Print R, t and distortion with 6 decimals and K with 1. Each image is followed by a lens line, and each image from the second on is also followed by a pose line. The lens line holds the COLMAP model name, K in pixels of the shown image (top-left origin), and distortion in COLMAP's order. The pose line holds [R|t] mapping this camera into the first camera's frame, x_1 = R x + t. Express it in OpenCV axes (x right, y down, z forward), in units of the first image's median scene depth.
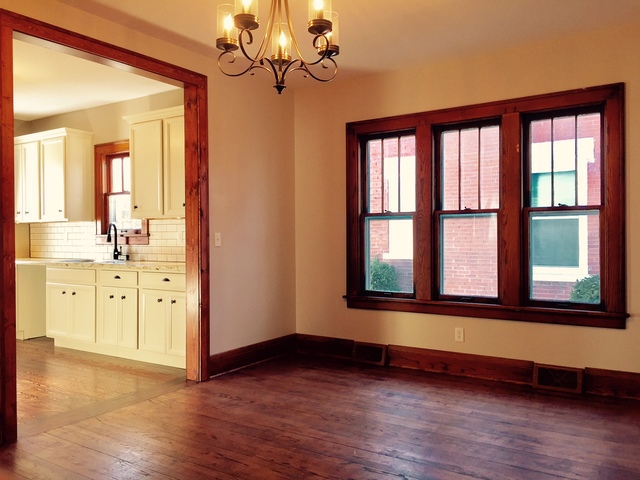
lens RADIAL K [[543.9, 0, 321.6], [0, 543.9, 239.7], [0, 0, 1]] dist [0.067485, -0.095561]
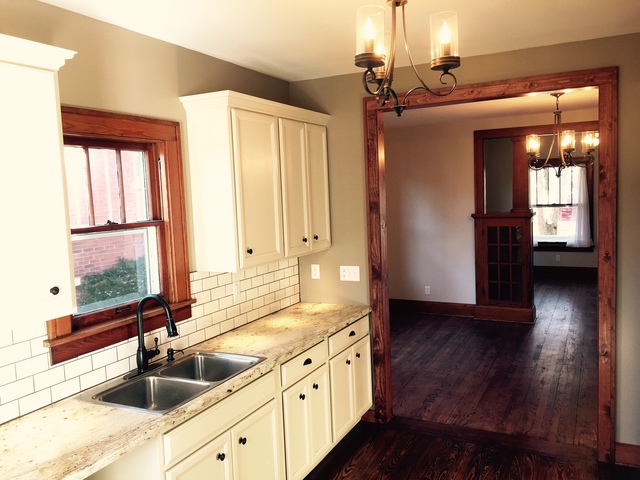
lens RADIAL K [[543.9, 0, 321.6], [0, 543.9, 239.7], [0, 0, 1]] dist [0.067485, -0.095561]
pose [[-0.118362, -0.078302, 0.989878, -0.895406], [0.044663, 0.995457, 0.084083, -0.113519], [-0.991966, 0.054163, -0.114327, 0.943964]]
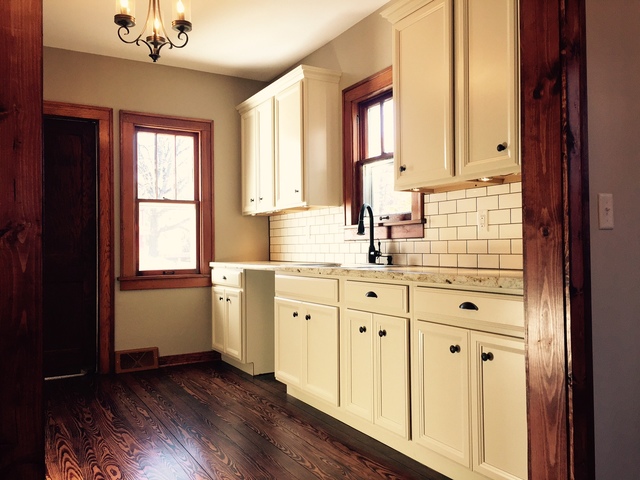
lens RADIAL K [[543.9, 0, 321.6], [0, 543.9, 239.7], [0, 0, 1]] dist [0.067485, -0.095561]
pose [[0.892342, -0.010876, -0.451230, -0.156362], [0.002158, 0.999801, -0.019831, 0.022469], [0.451356, 0.016722, 0.892188, 0.447486]]
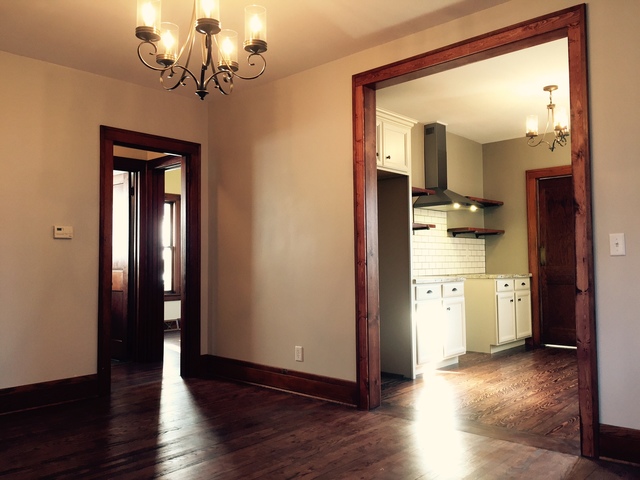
lens RADIAL K [[543.9, 0, 321.6], [0, 543.9, 239.7], [0, 0, 1]] dist [0.067485, -0.095561]
pose [[-0.146711, -0.037193, -0.988480, 0.391986], [0.005613, 0.999245, -0.038431, 0.013610], [0.989164, -0.011187, -0.146391, 0.607485]]
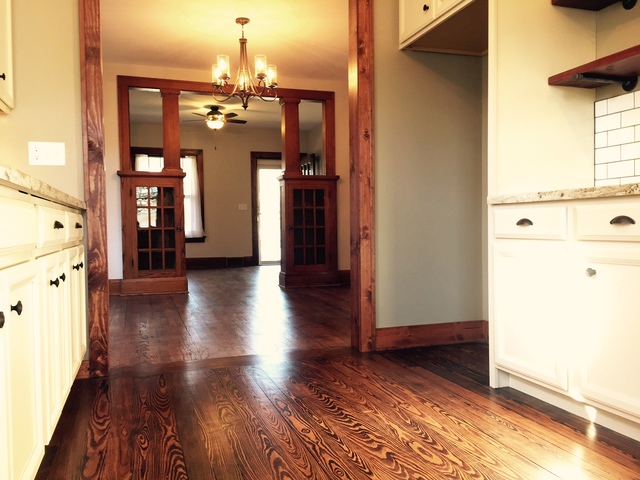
lens RADIAL K [[543.9, 0, 321.6], [0, 543.9, 239.7], [0, 0, 1]] dist [0.067485, -0.095561]
pose [[-0.788911, -0.000756, 0.614507, -0.661373], [0.020417, 0.999415, 0.027441, 0.064846], [-0.614168, 0.034195, -0.788434, 1.062165]]
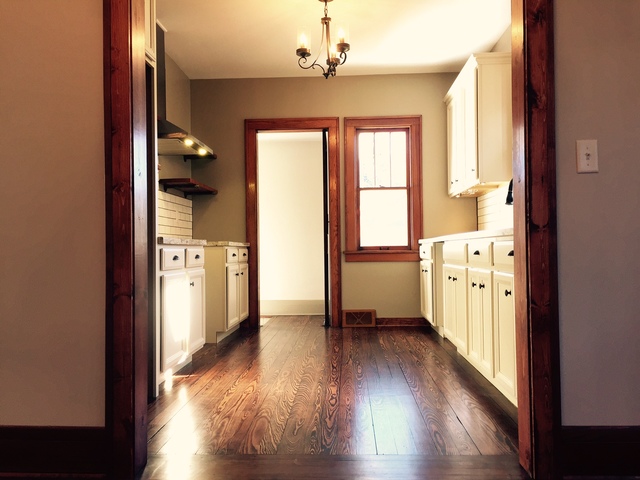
lens RADIAL K [[543.9, 0, 321.6], [0, 543.9, 239.7], [0, 0, 1]] dist [0.067485, -0.095561]
pose [[0.509768, -0.017114, -0.860142, 0.056799], [0.004172, 0.999840, -0.017421, 0.057491], [0.860302, 0.005292, 0.509757, 0.485900]]
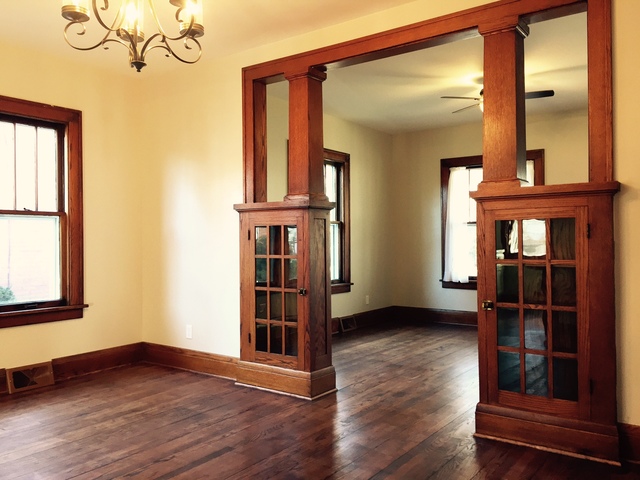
lens RADIAL K [[543.9, 0, 321.6], [0, 543.9, 239.7], [0, 0, 1]] dist [0.067485, -0.095561]
pose [[0.037270, 0.004756, 0.999294, -0.426513], [0.011832, 0.999916, -0.005201, 0.004095], [-0.999235, 0.012018, 0.037210, 0.298045]]
